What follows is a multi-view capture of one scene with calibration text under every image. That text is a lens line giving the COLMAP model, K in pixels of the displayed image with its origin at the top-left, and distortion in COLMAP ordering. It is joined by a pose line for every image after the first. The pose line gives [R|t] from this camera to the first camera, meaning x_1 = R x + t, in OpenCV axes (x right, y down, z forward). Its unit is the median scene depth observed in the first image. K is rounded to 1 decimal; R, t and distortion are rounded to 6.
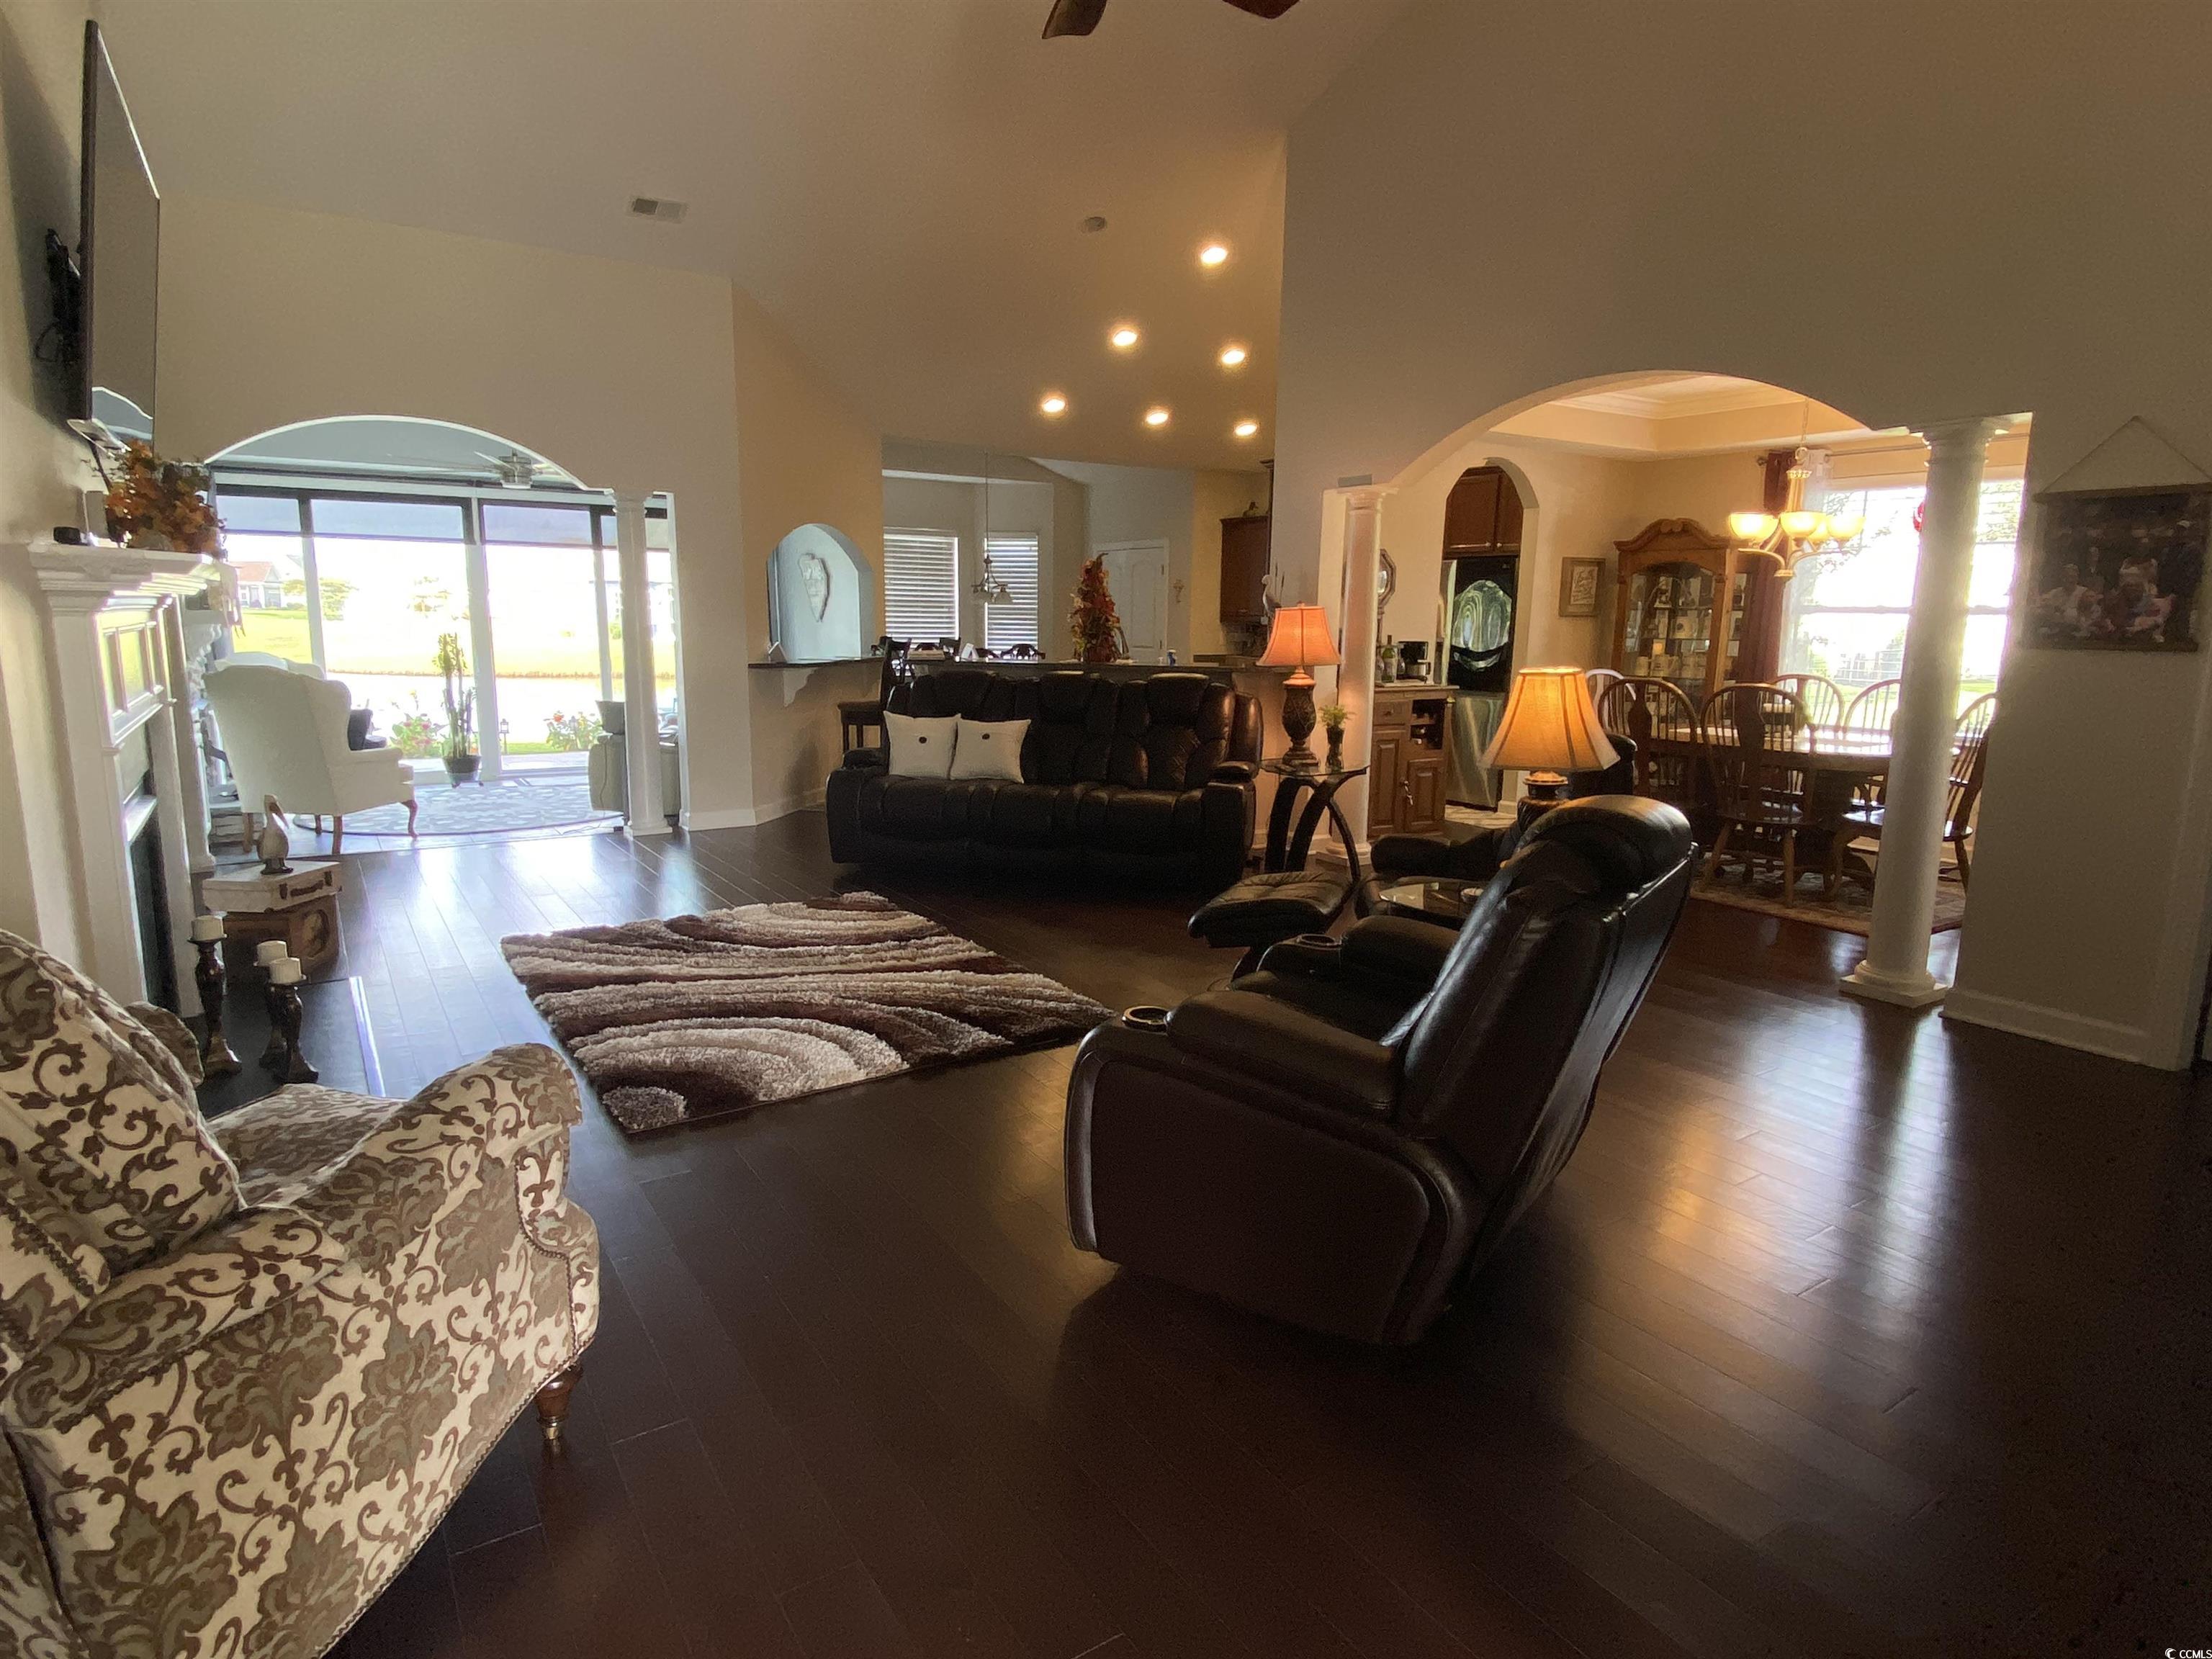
lens RADIAL K [[1229.3, 0, 1106.0], [0, 1229.3, 829.5], [0, 0, 1]] dist [0.042220, -0.047572]
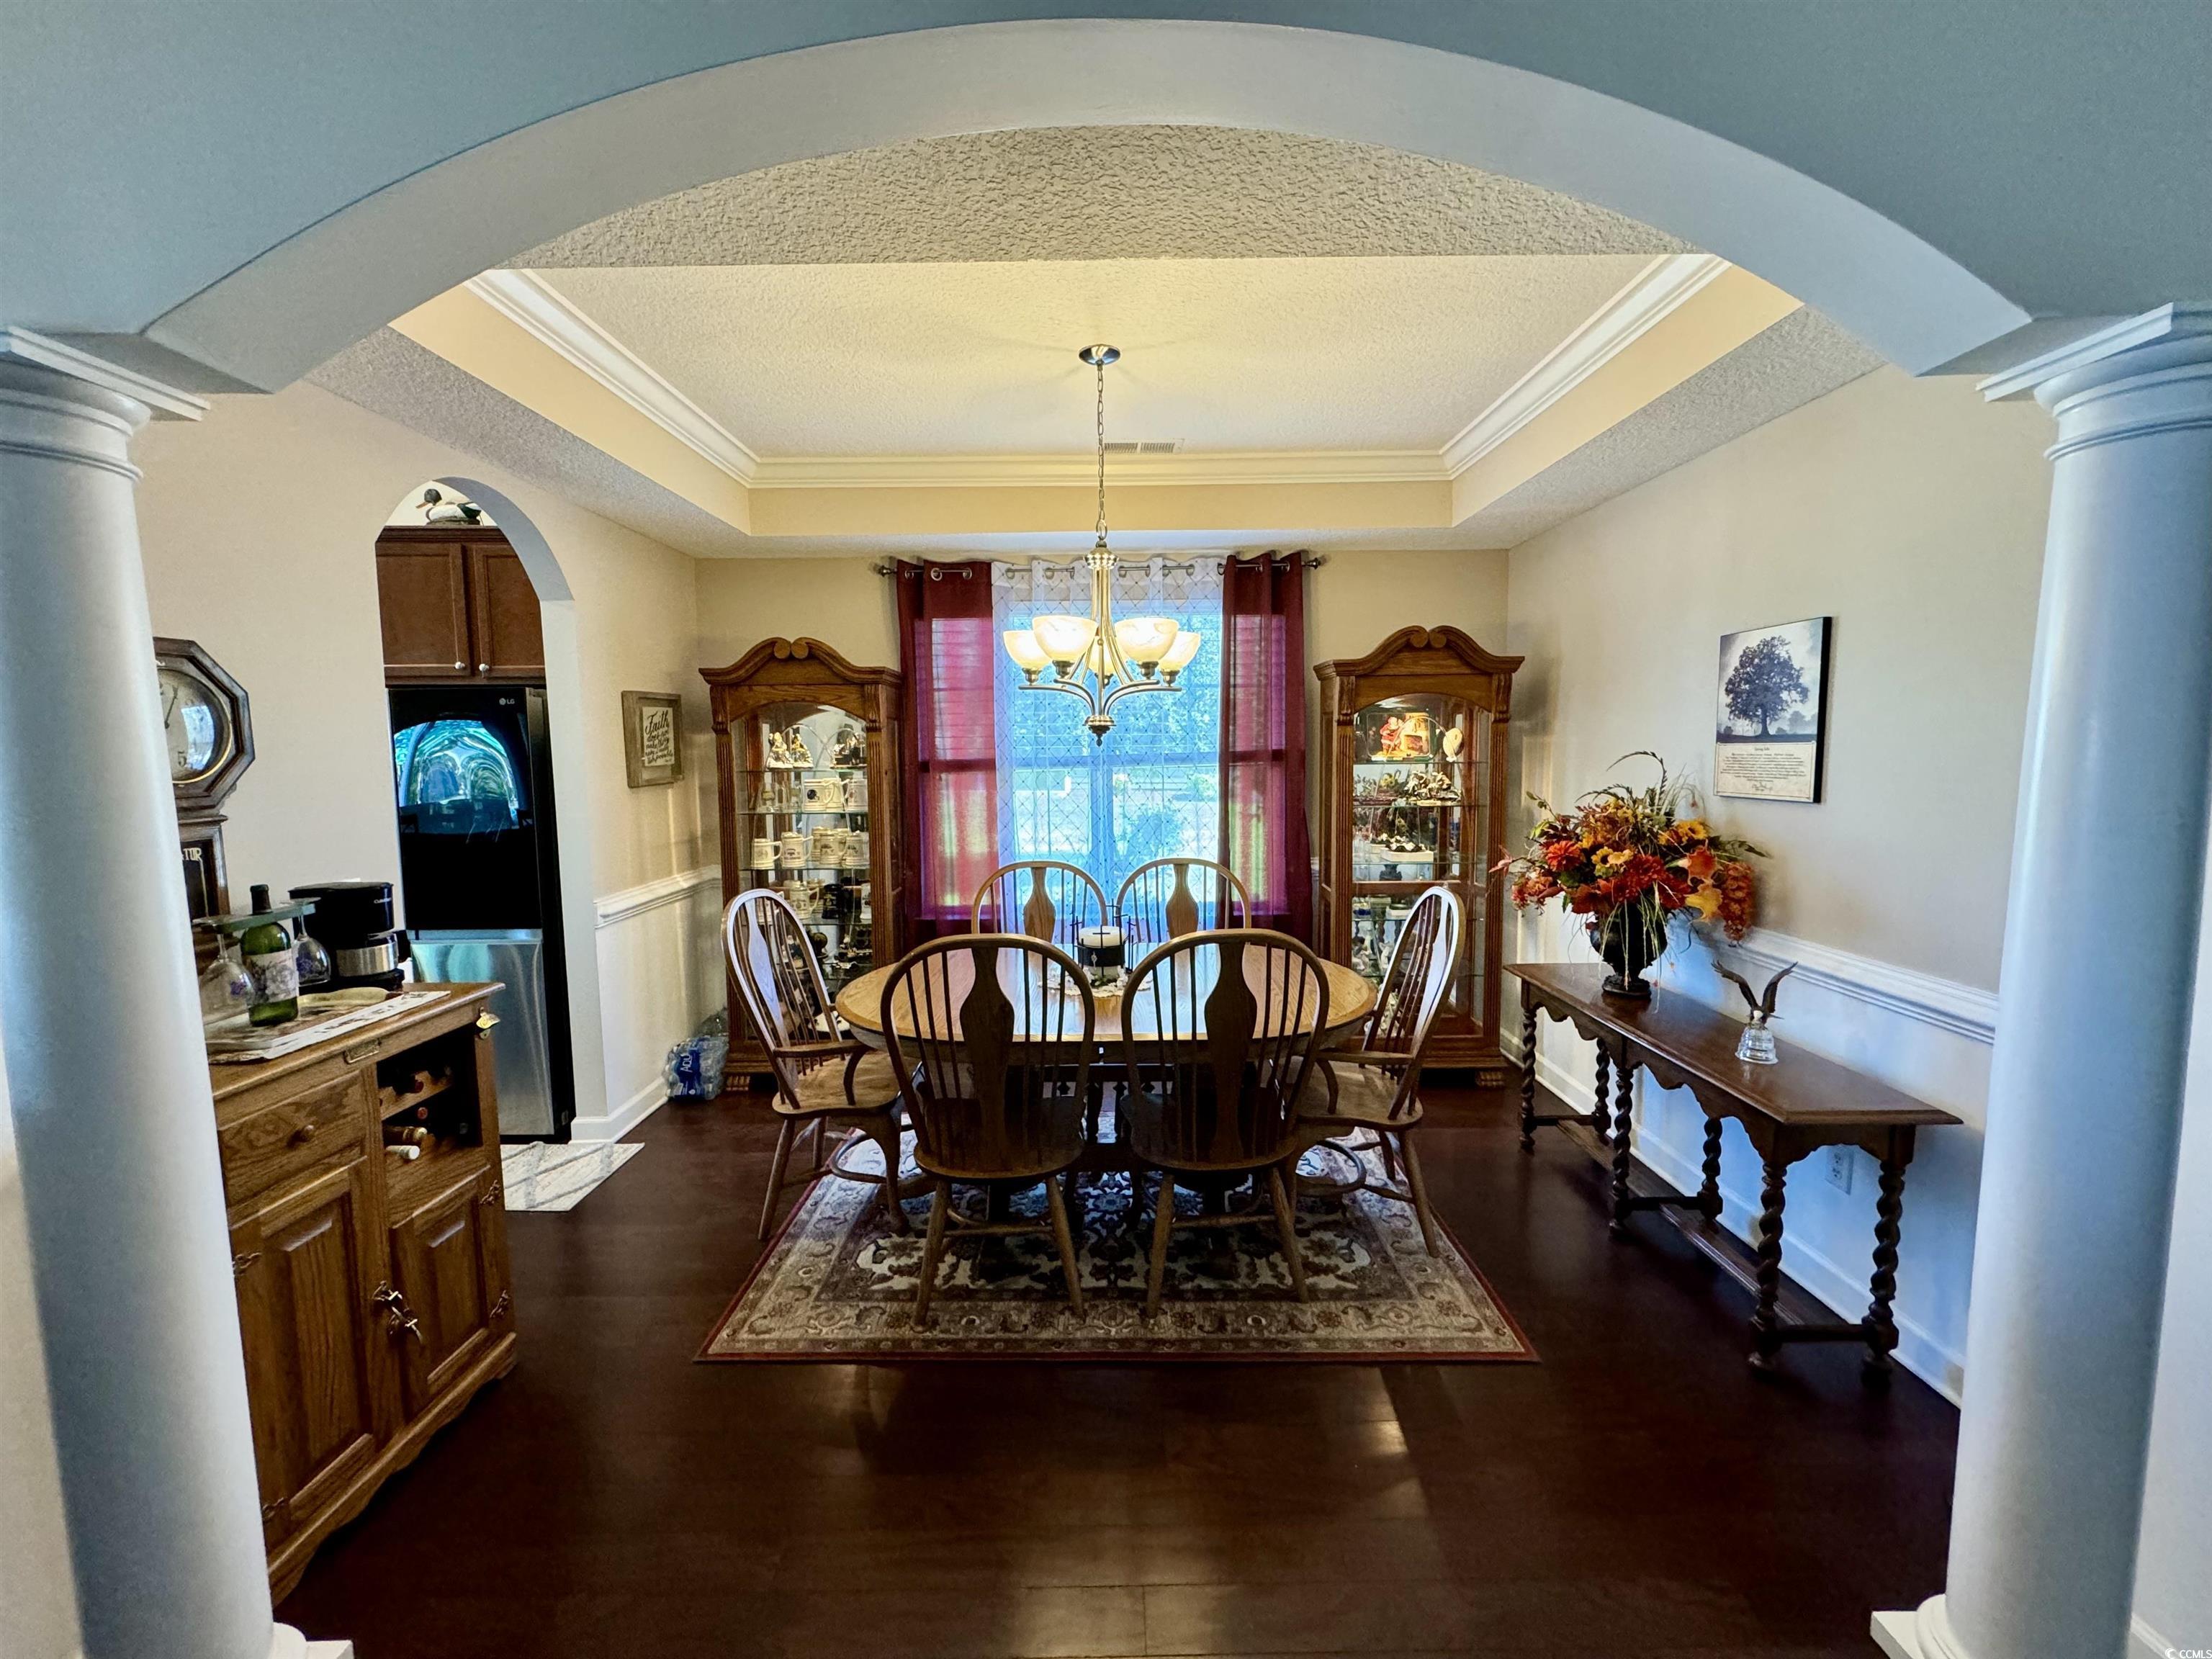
lens RADIAL K [[879.8, 0, 1106.0], [0, 879.8, 829.5], [0, 0, 1]] dist [-0.005438, -0.000299]
pose [[0.541574, -0.102288, 0.834407, 0.143509], [0.163955, 0.986361, 0.014500, -0.128262], [-0.824510, 0.128953, 0.550958, 0.613644]]
